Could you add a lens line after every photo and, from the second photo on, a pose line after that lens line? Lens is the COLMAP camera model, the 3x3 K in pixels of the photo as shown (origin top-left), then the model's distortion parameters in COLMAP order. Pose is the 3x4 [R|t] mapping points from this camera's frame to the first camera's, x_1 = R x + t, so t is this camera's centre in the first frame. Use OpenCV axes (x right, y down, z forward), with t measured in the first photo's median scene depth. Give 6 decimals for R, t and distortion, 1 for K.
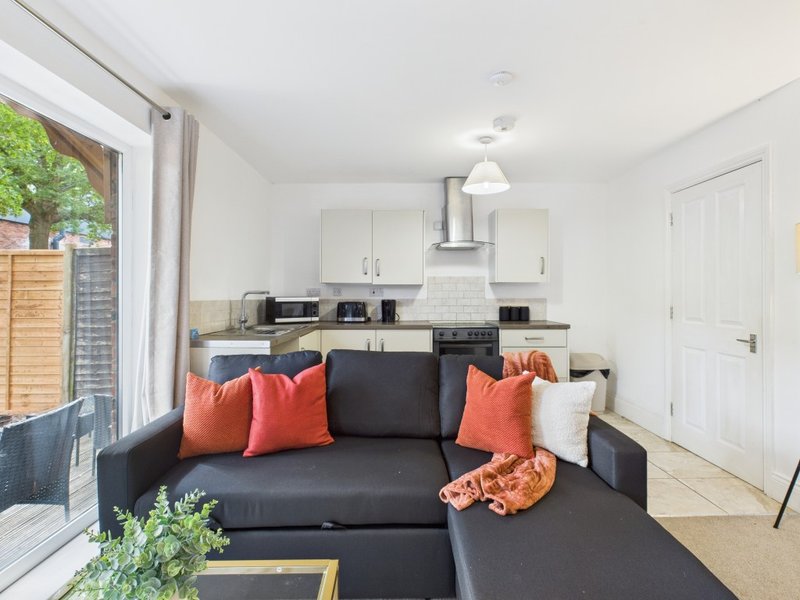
lens RADIAL K [[339.4, 0, 399.2], [0, 339.4, 288.7], [0, 0, 1]] dist [0.000297, -0.000010]
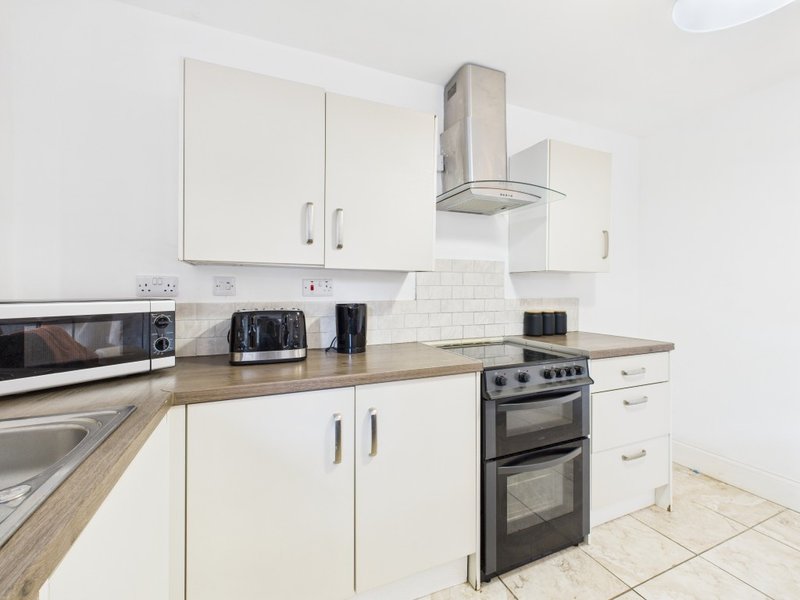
lens RADIAL K [[339.4, 0, 399.2], [0, 339.4, 288.7], [0, 0, 1]] dist [0.000297, -0.000010]
pose [[0.929779, 0.004341, 0.368092, -0.139165], [-0.009546, 0.999879, 0.012320, 0.005989], [-0.367994, -0.014968, 0.929708, 0.542942]]
